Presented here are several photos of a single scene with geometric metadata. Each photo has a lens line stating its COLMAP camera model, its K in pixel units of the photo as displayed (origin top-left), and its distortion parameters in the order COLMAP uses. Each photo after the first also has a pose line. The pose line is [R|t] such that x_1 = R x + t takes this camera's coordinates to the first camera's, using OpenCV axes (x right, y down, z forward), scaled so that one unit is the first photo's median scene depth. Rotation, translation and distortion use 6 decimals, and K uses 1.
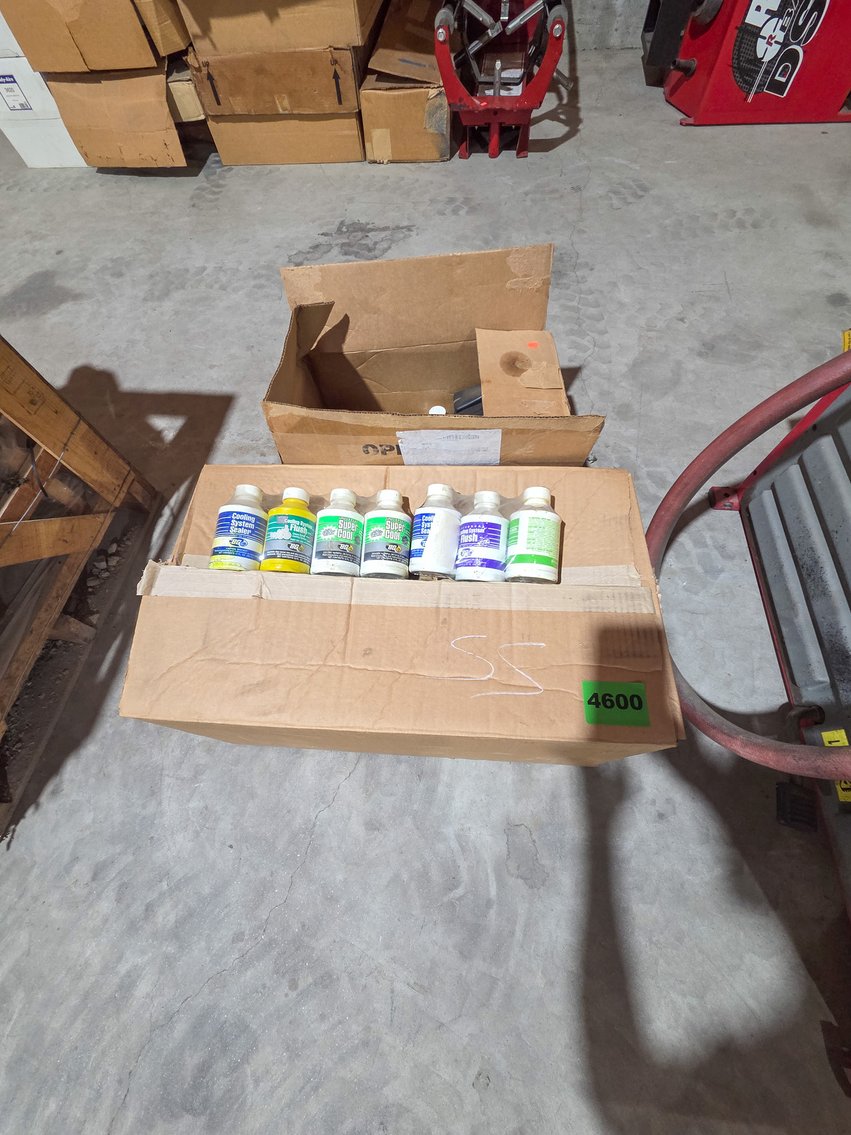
lens RADIAL K [[456.3, 0, 424.9], [0, 456.3, 567.2], [0, 0, 1]] dist [0.004231, 0.000265]
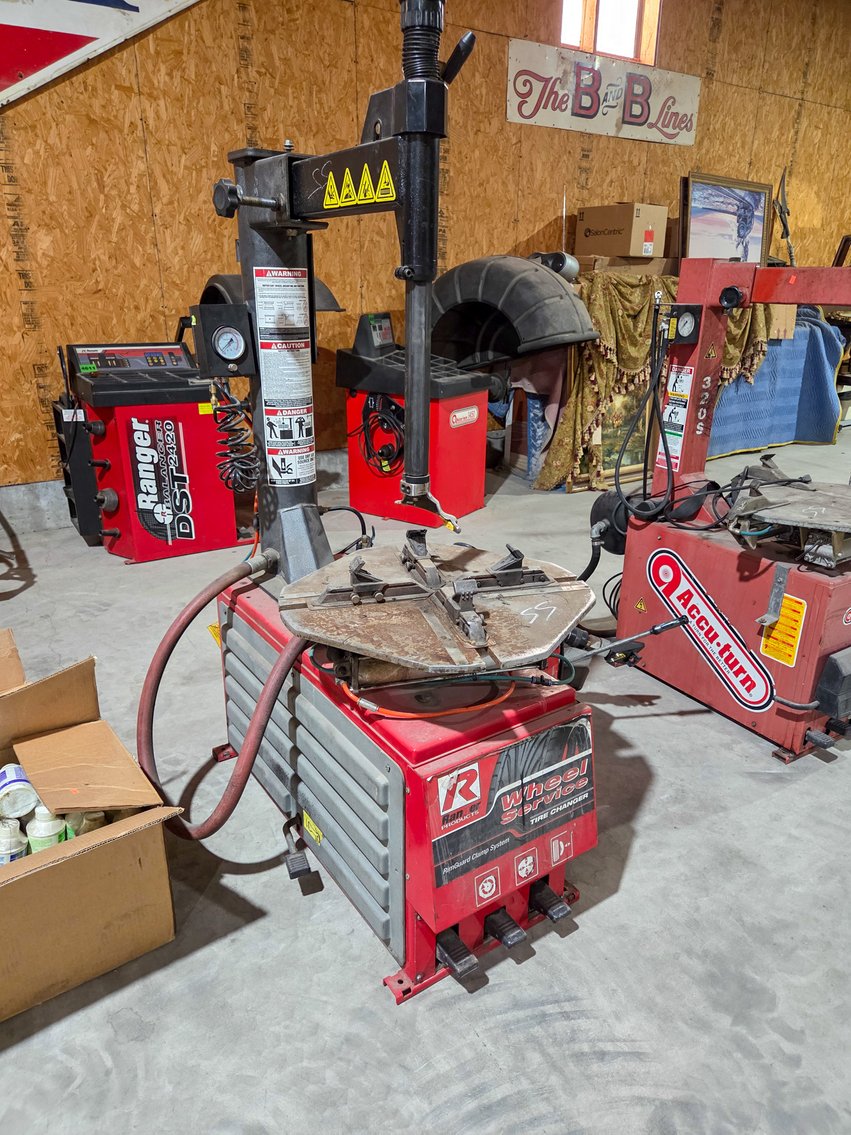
lens RADIAL K [[770.4, 0, 412.7], [0, 770.4, 588.4], [0, 0, 1]] dist [0.050169, -0.048719]
pose [[0.782417, -0.172974, 0.598250, -0.085627], [0.533977, 0.680672, -0.501552, 0.544439], [-0.320457, 0.711874, 0.624934, -0.506912]]
